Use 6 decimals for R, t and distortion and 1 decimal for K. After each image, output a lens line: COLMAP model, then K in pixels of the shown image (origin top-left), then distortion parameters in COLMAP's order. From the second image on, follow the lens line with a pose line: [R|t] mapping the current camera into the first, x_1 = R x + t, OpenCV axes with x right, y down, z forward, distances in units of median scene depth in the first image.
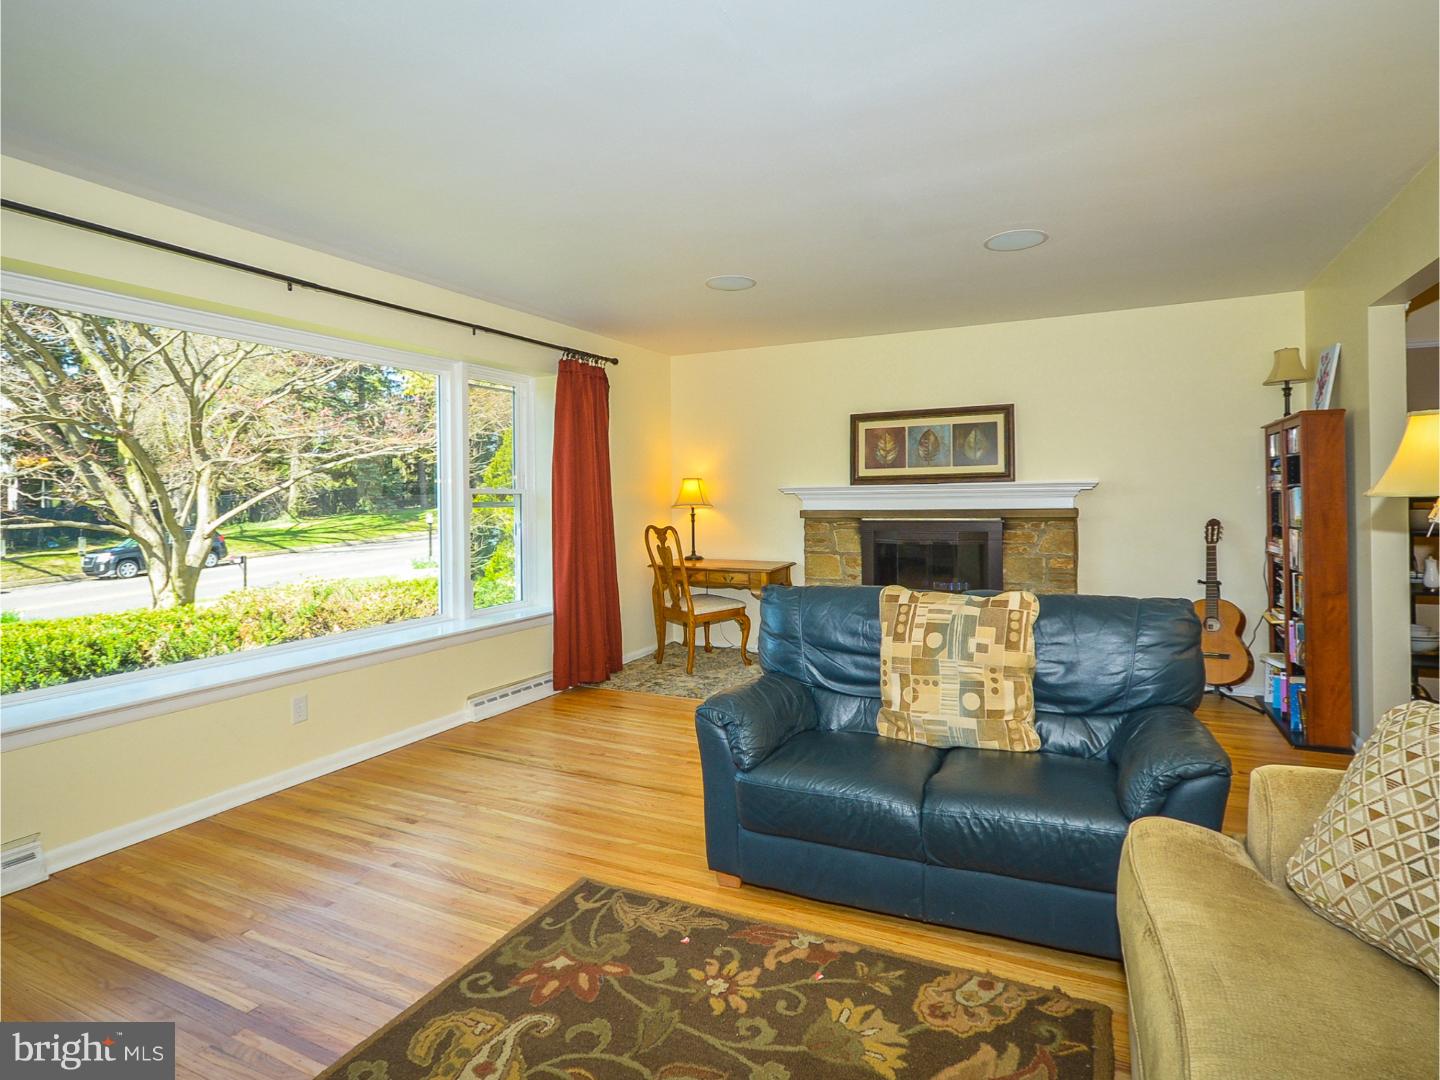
lens RADIAL K [[770.5, 0, 720.6], [0, 770.5, 497.0], [0, 0, 1]] dist [0.001670, -0.001702]
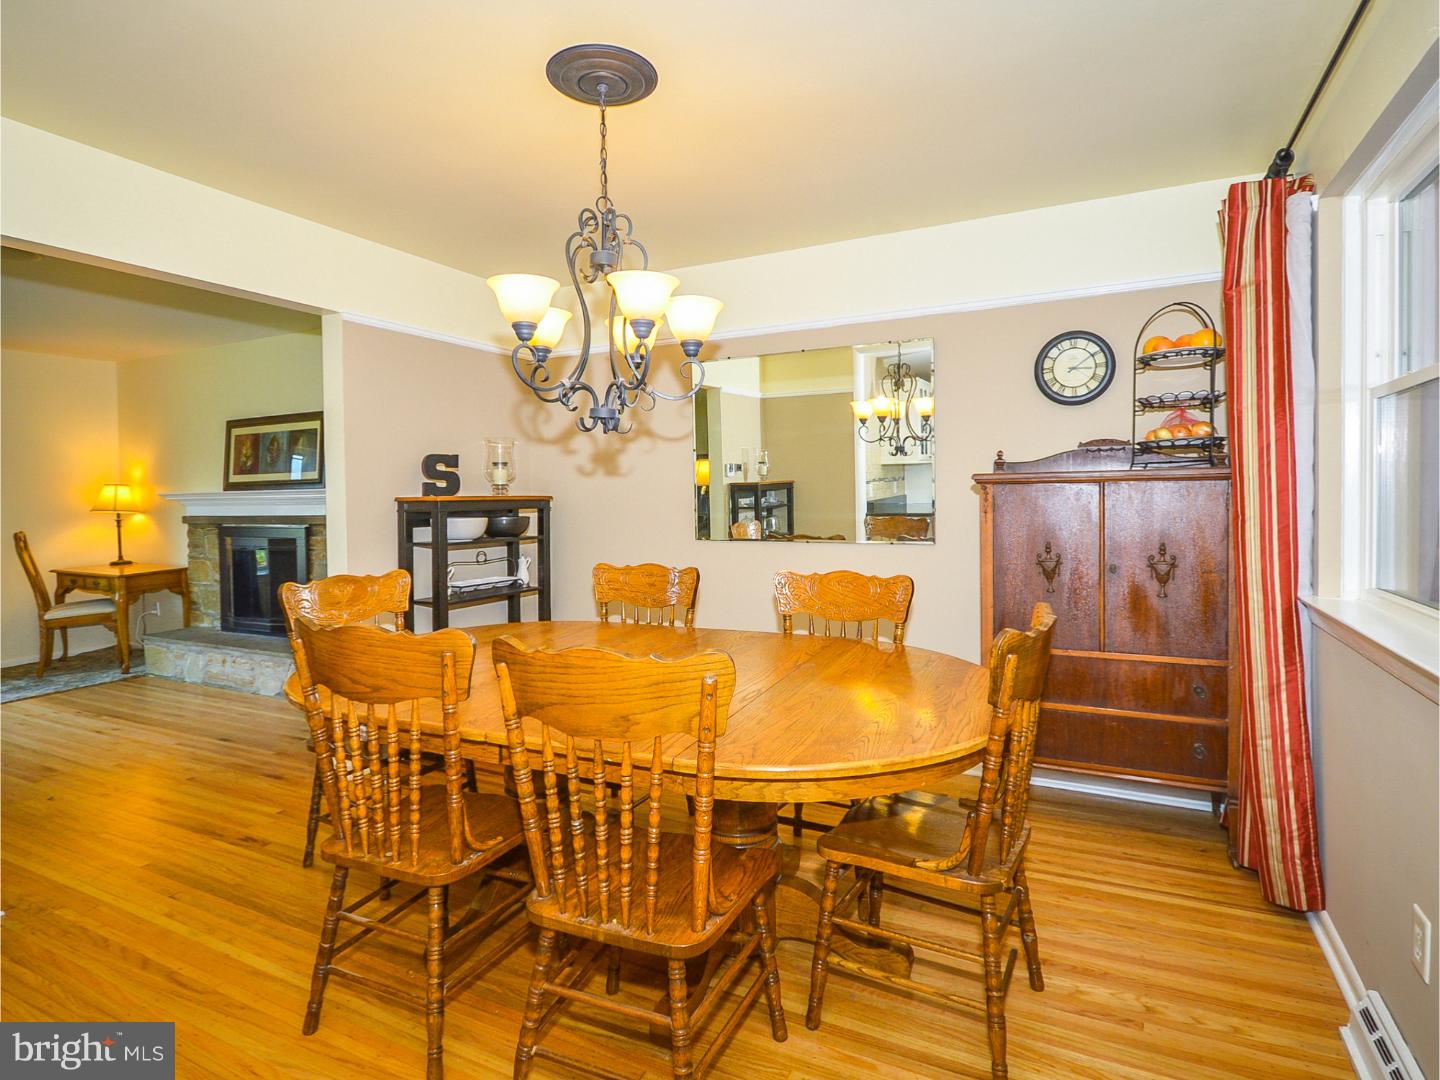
lens RADIAL K [[770.5, 0, 720.6], [0, 770.5, 497.0], [0, 0, 1]] dist [0.001670, -0.001702]
pose [[0.999987, -0.002447, -0.004449, 1.773304], [0.002451, 0.999997, 0.000790, -0.015288], [0.004447, -0.000801, 0.999990, 0.001776]]
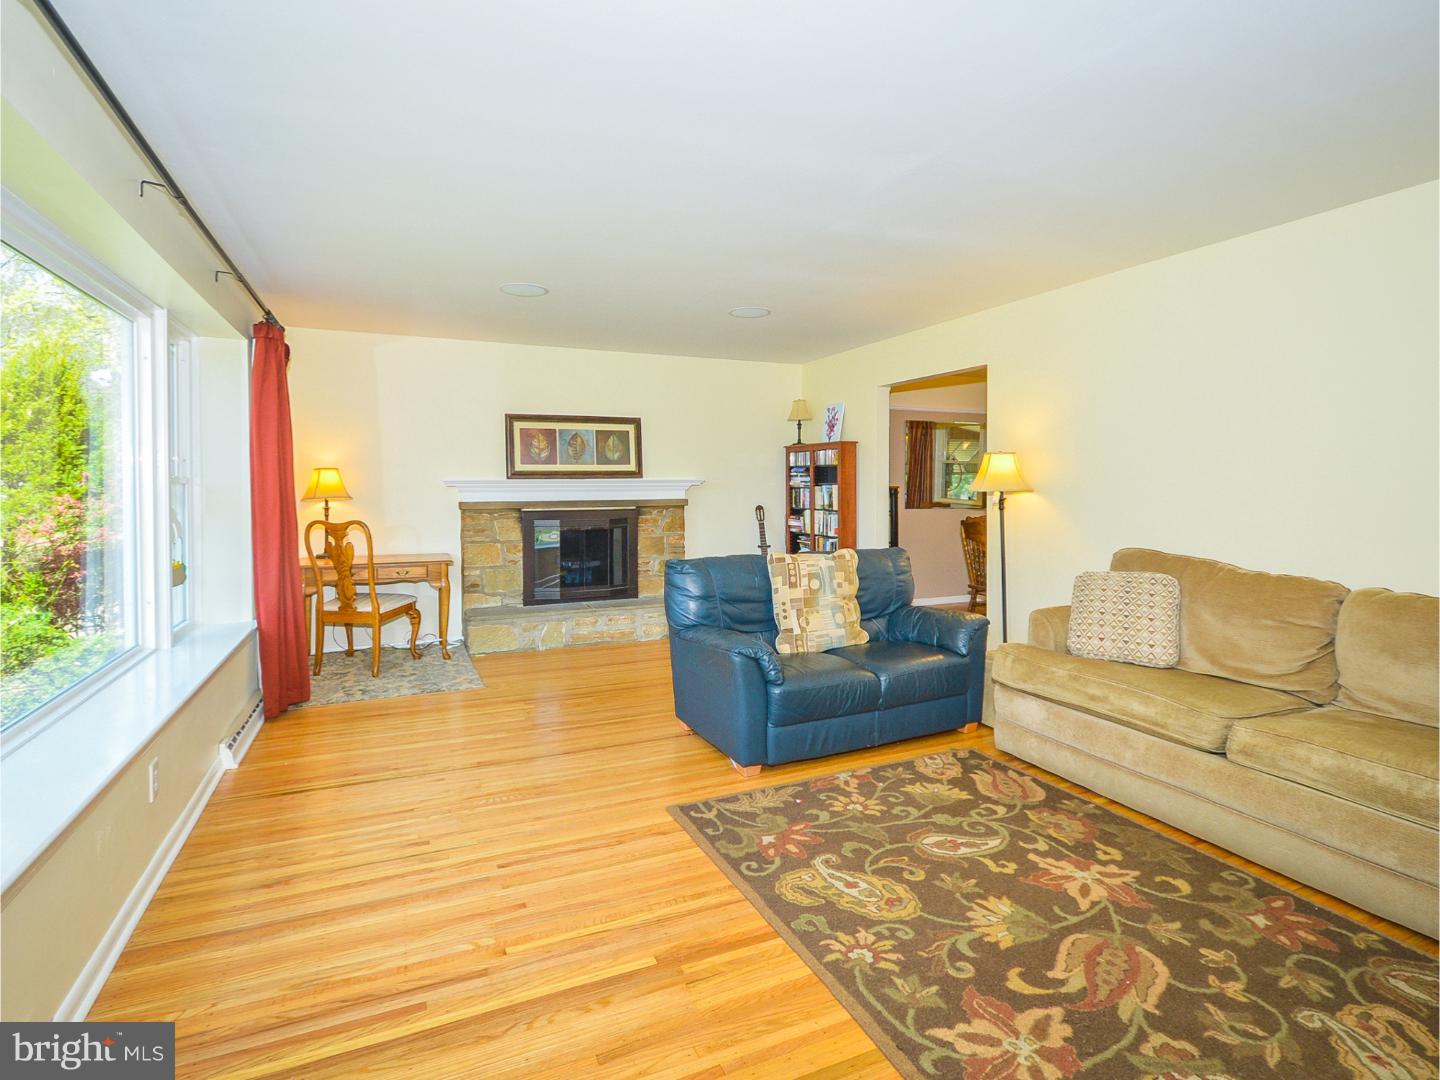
lens RADIAL K [[749.1, 0, 722.7], [0, 749.1, 503.2], [0, 0, 1]] dist [0.000147, -0.000026]
pose [[0.639807, -0.010588, 0.768462, -0.978989], [-0.003860, 0.999848, 0.016990, 0.000006], [-0.768526, -0.013836, 0.639669, 0.186330]]
